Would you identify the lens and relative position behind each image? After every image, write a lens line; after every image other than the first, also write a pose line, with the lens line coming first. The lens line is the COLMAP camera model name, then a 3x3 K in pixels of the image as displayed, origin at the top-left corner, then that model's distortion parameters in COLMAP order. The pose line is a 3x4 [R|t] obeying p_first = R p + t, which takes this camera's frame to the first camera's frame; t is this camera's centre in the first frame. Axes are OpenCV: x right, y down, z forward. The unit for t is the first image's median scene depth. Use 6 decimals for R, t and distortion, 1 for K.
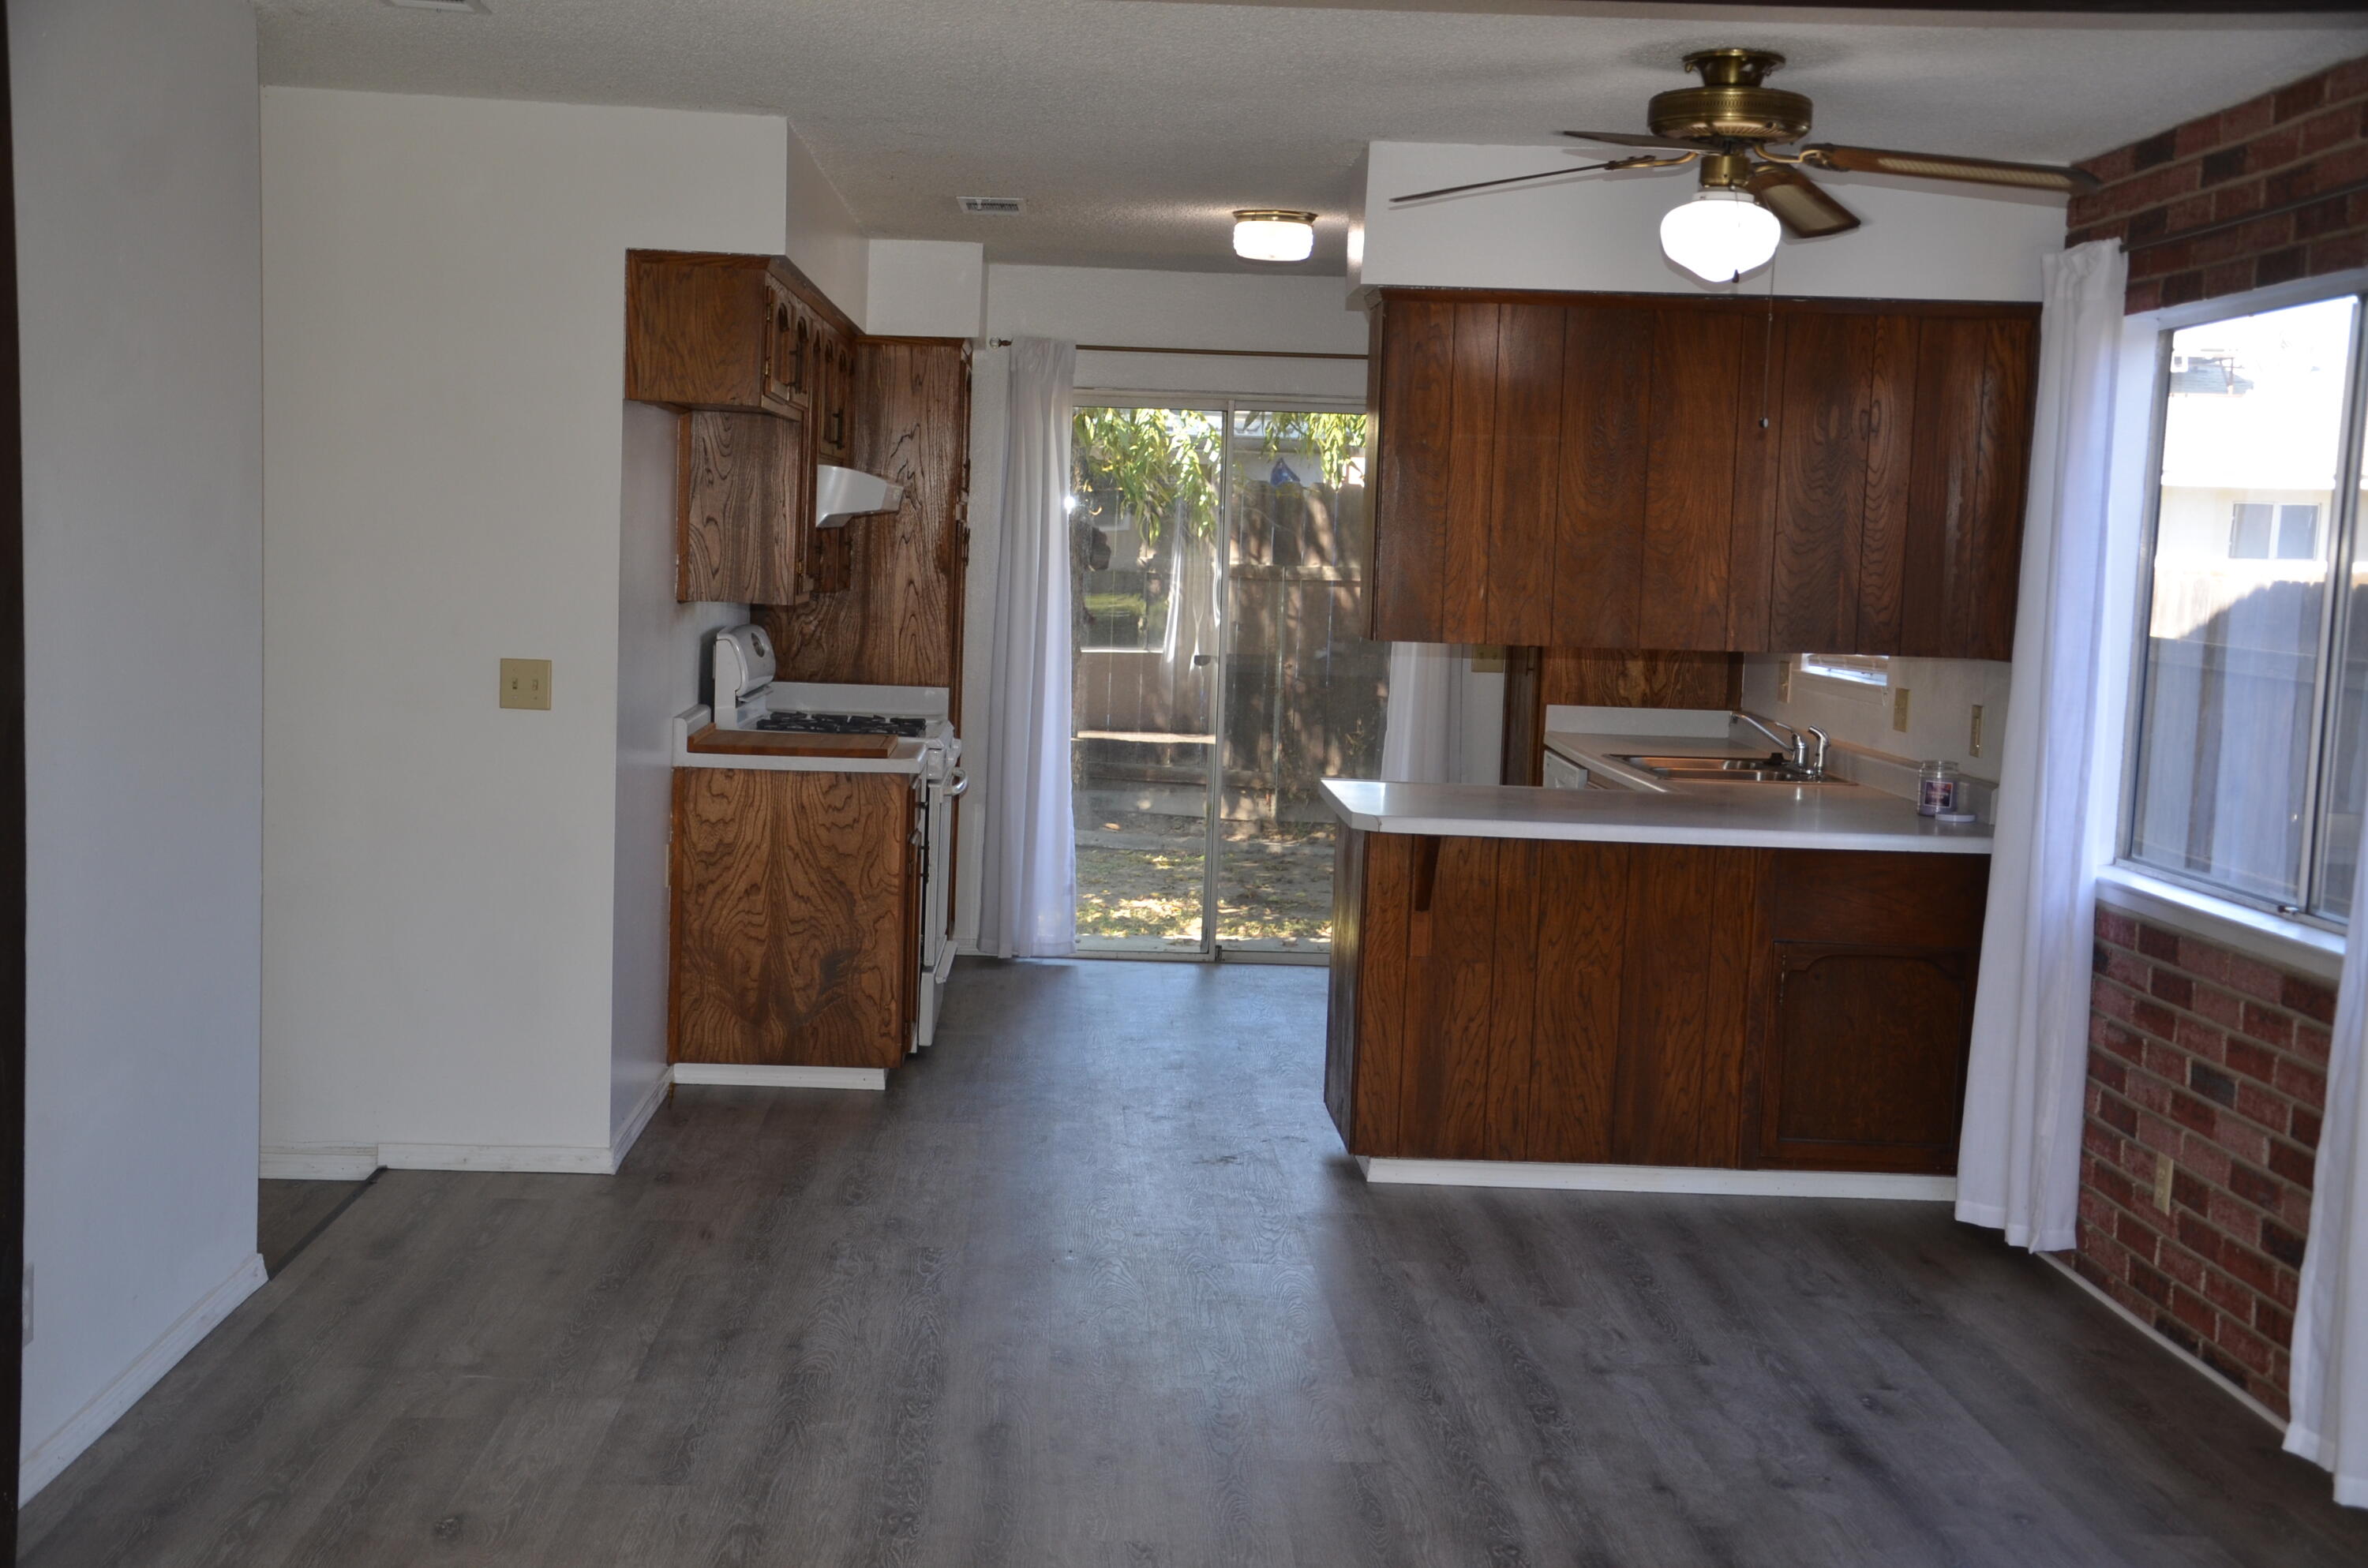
lens RADIAL K [[2815.1, 0, 1169.9], [0, 2815.1, 839.6], [0, 0, 1]] dist [0.051908, 0.000000]
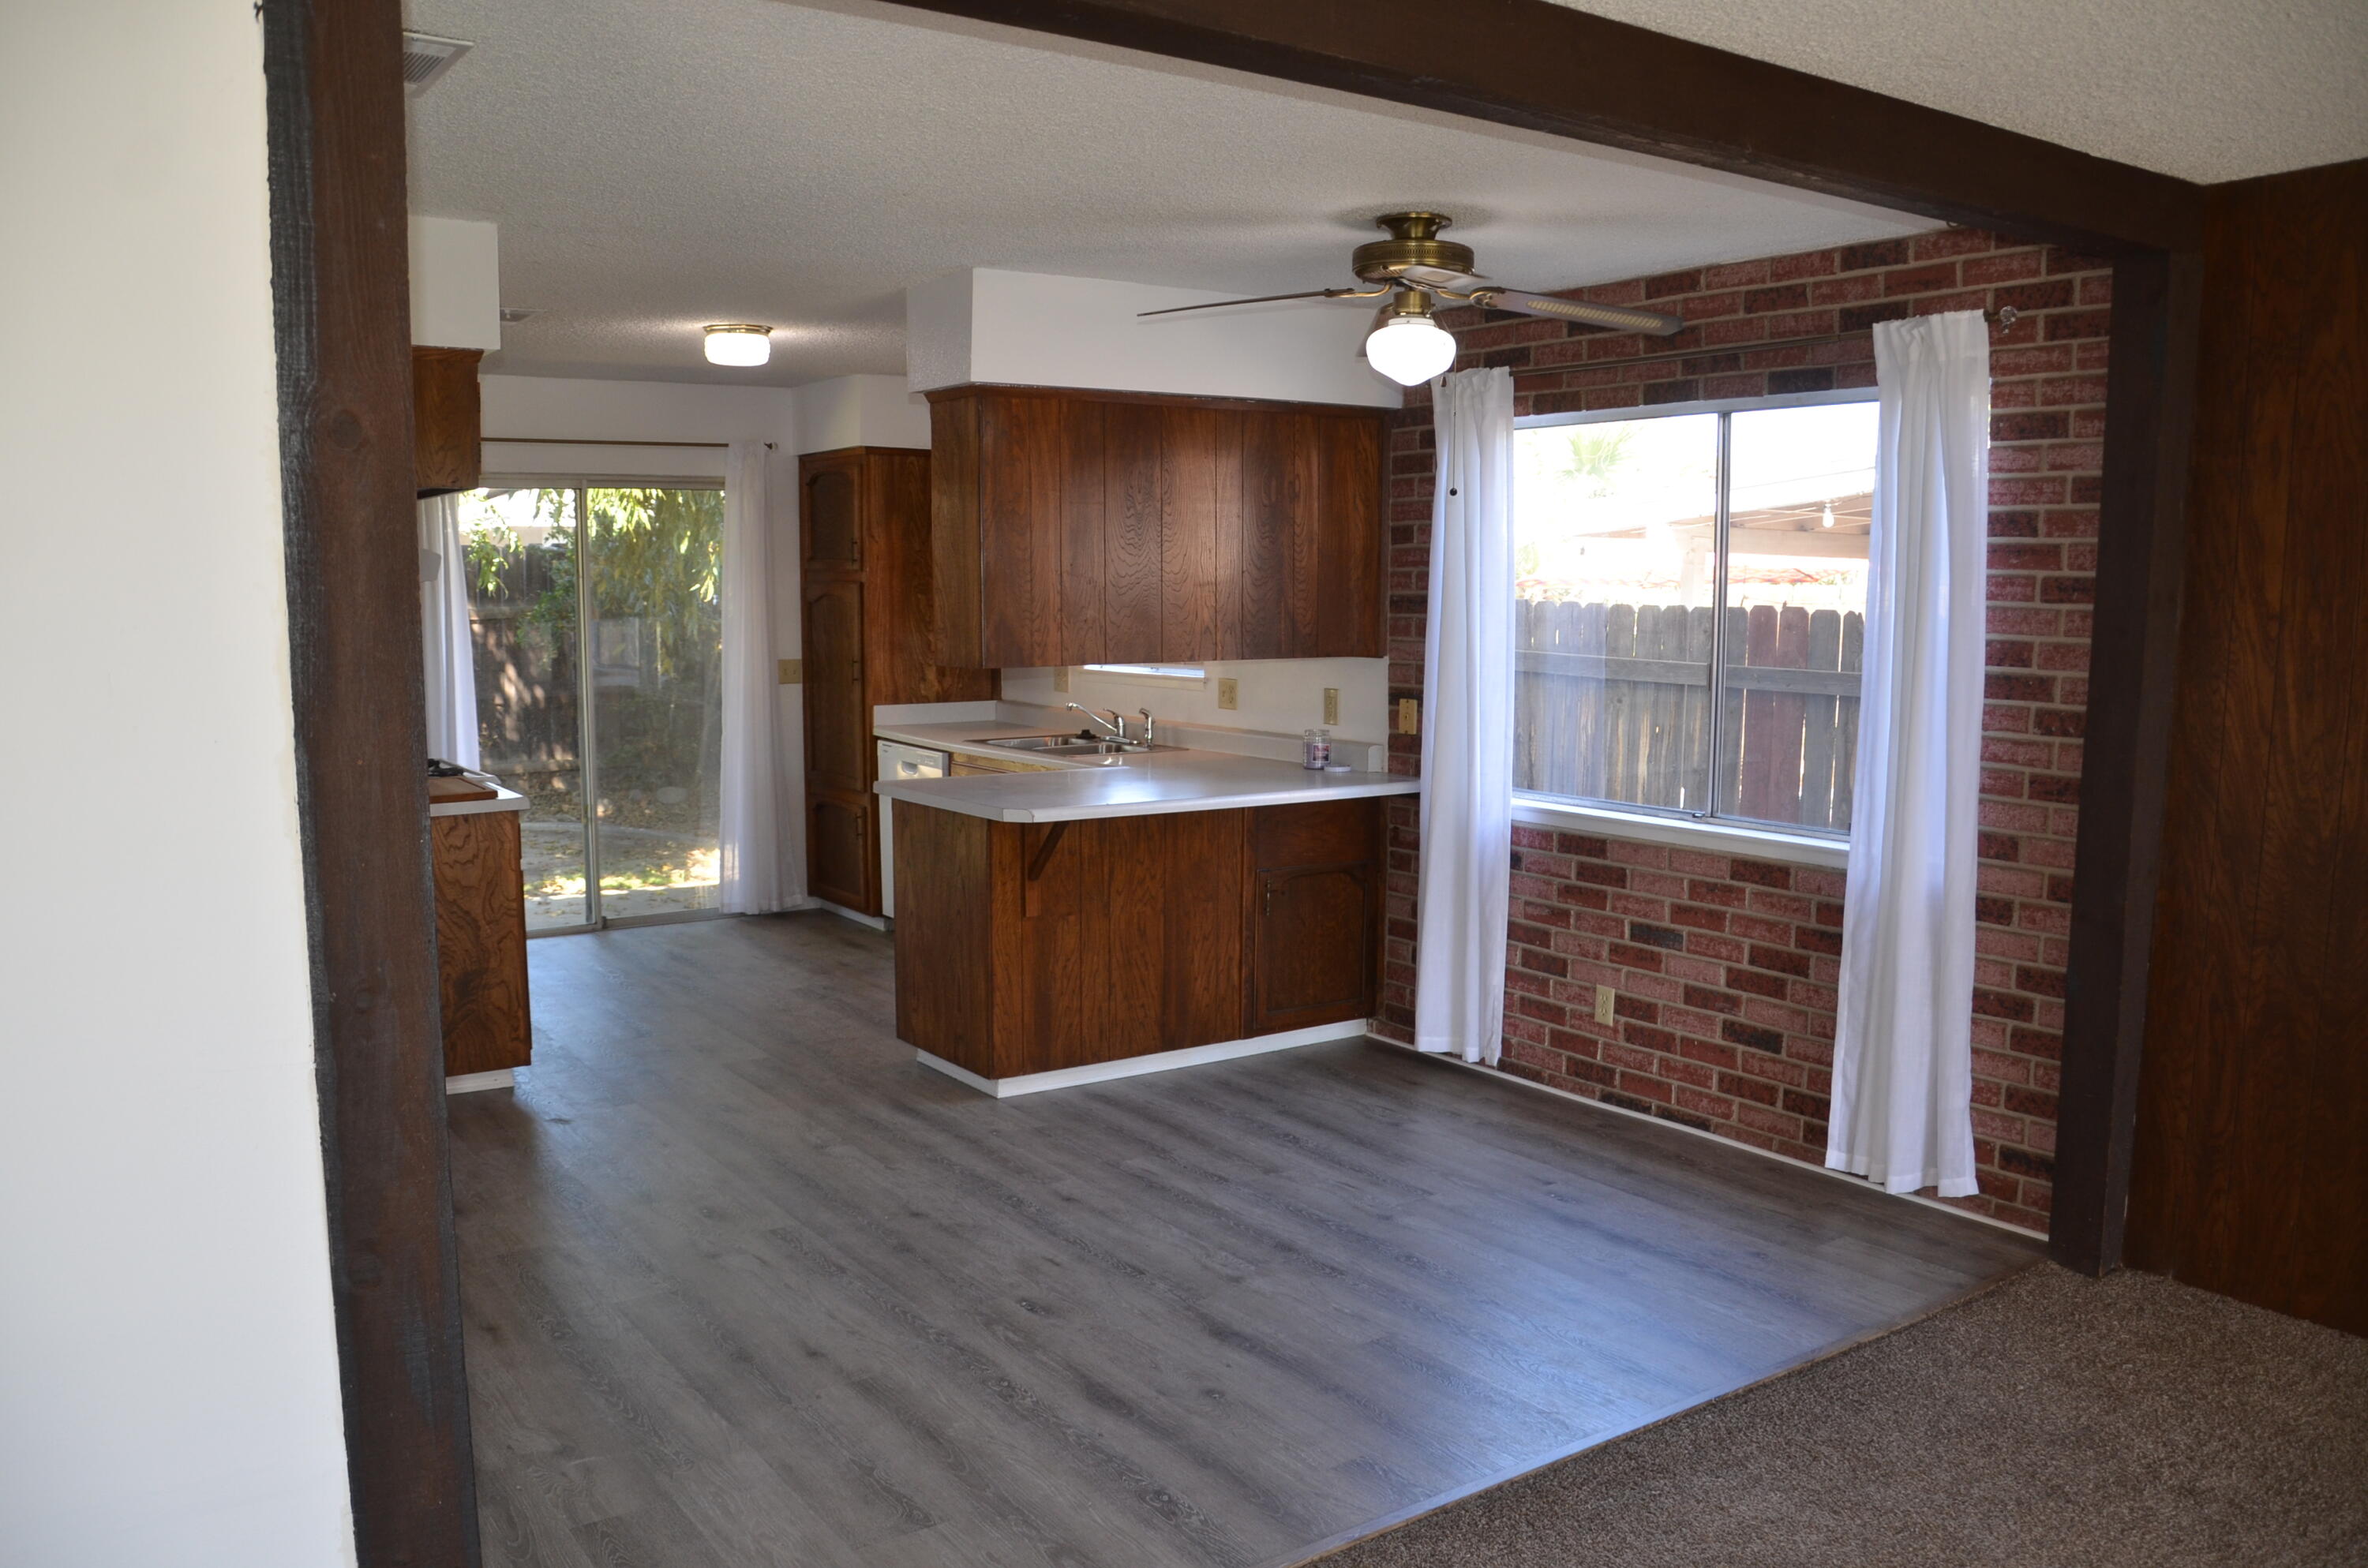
lens RADIAL K [[1849.6, 0, 1164.9], [0, 1849.6, 824.4], [0, 0, 1]] dist [-0.153953, 0.006576]
pose [[0.835186, -0.103954, 0.540054, -0.332876], [0.085682, 0.994578, 0.058939, -0.047152], [-0.543252, -0.002953, 0.839564, 0.300827]]
